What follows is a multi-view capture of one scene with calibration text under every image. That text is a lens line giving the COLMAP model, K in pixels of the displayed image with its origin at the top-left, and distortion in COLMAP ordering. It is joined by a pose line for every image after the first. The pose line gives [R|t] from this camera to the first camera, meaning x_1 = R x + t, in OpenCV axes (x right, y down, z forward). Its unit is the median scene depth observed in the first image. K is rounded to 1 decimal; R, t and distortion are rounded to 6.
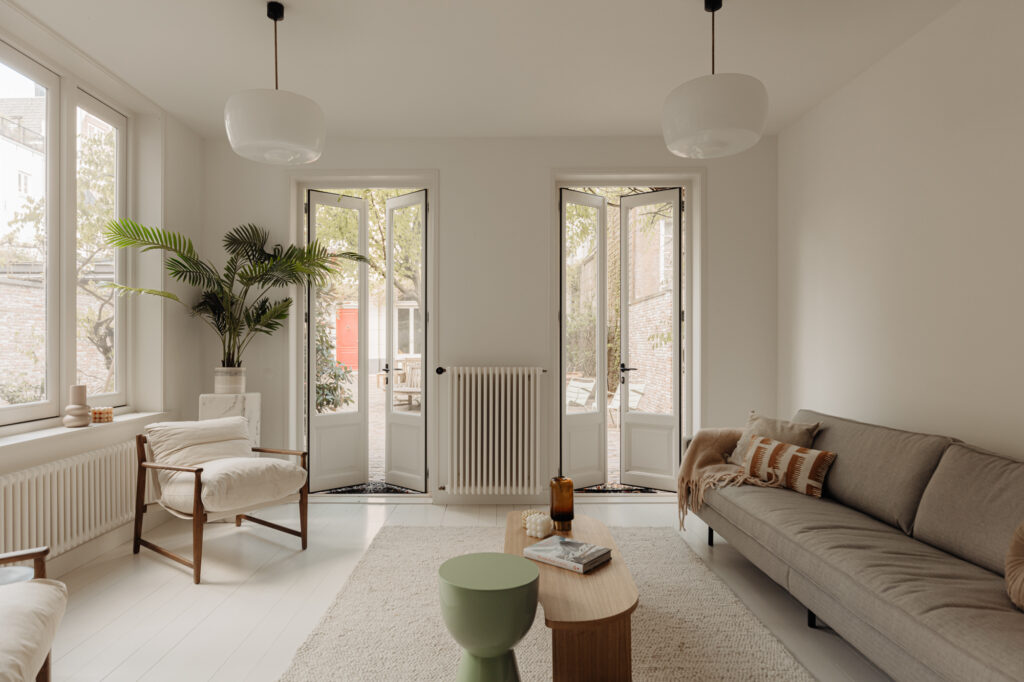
lens RADIAL K [[575.3, 0, 487.6], [0, 575.3, 345.7], [0, 0, 1]] dist [0.011601, -0.002247]
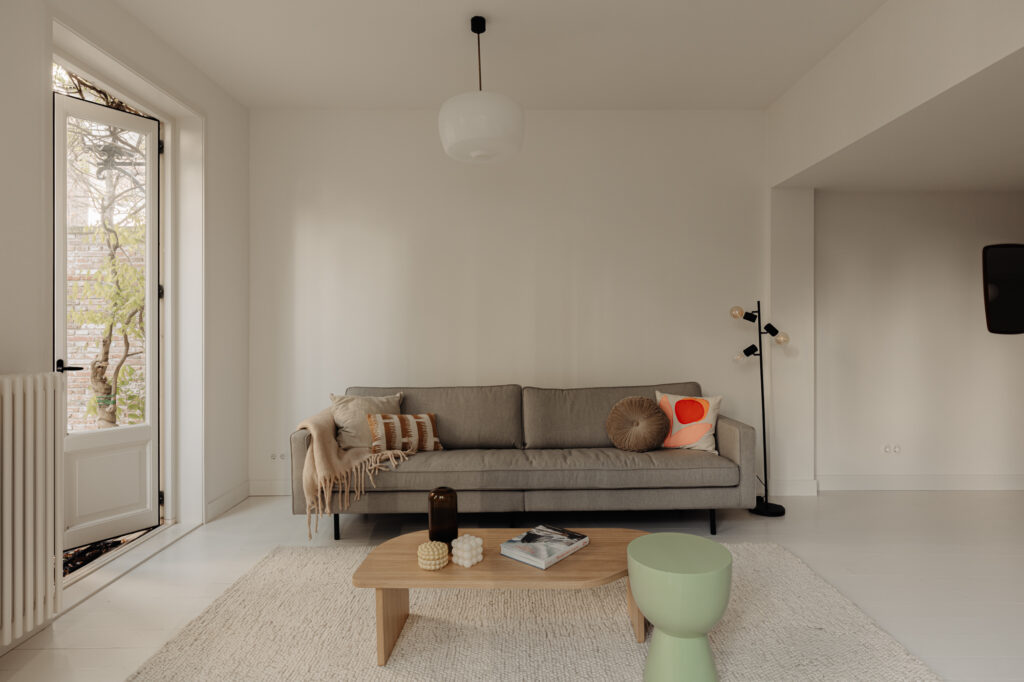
lens RADIAL K [[544.1, 0, 519.2], [0, 544.1, 332.9], [0, 0, 1]] dist [0.010064, 0.000477]
pose [[-0.017354, -0.009038, 0.999809, -0.603256], [0.004565, 0.999948, 0.009118, -0.002204], [-0.999839, 0.004723, -0.017312, 0.829753]]
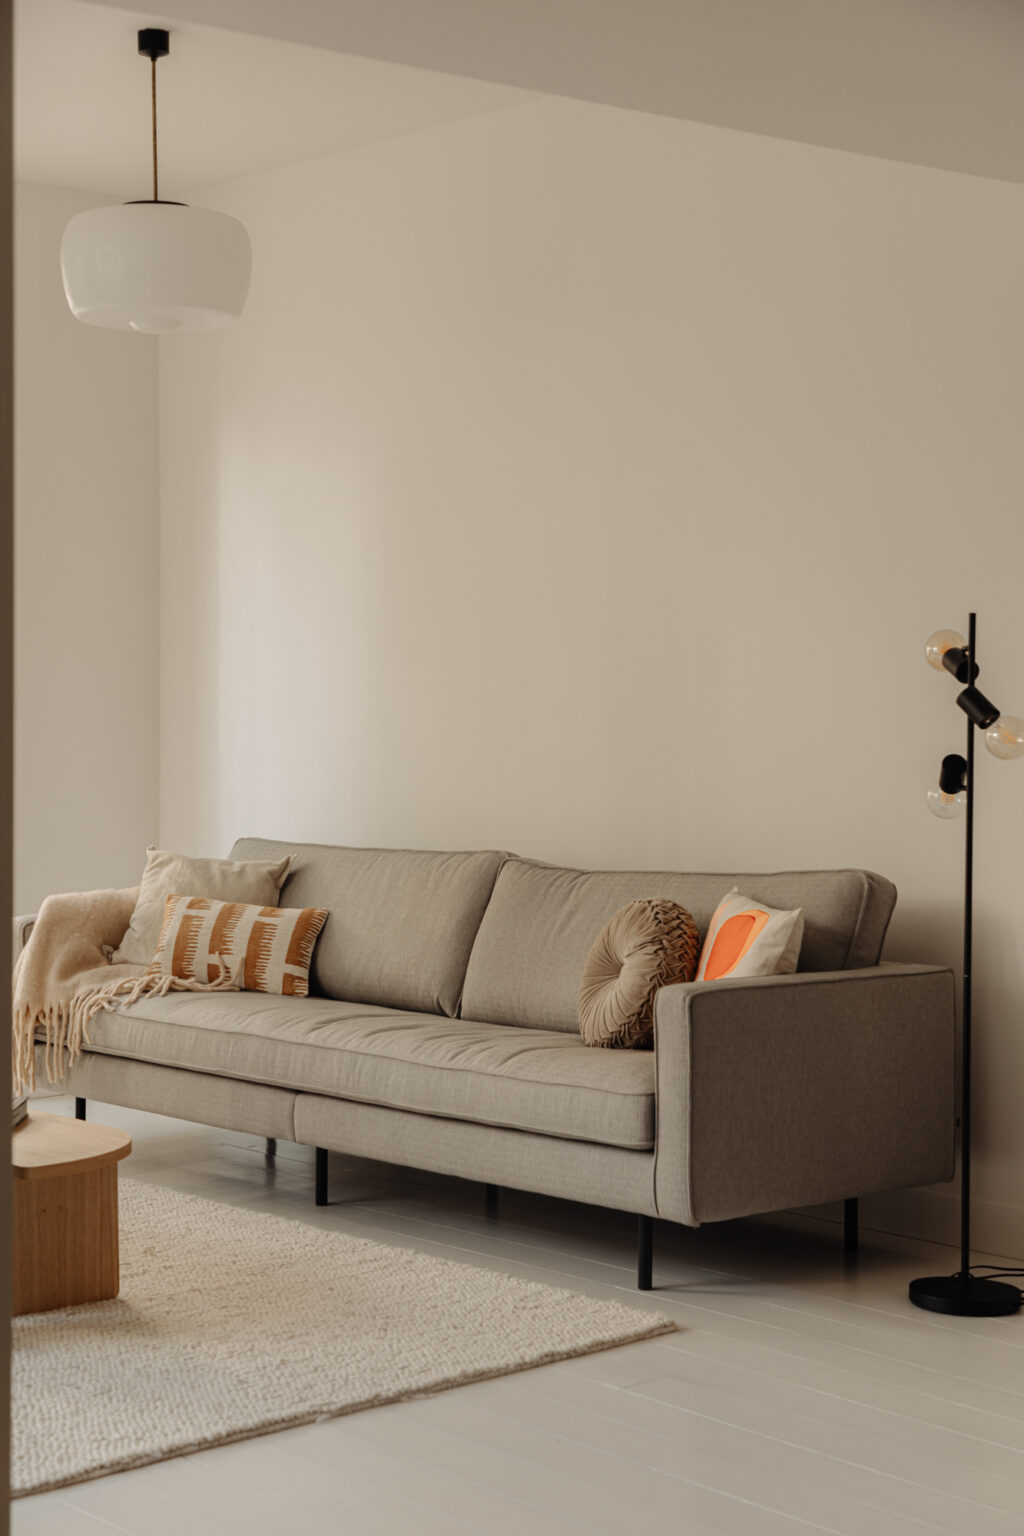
lens RADIAL K [[2497.0, 0, 517.0], [0, 2497.0, 702.8], [0, 0, 1]] dist [0.132334, 0.000000]
pose [[0.746238, -0.012306, 0.665565, -0.756555], [0.010177, 0.999923, 0.007077, -0.013264], [-0.665601, 0.001492, 0.746306, -0.782068]]
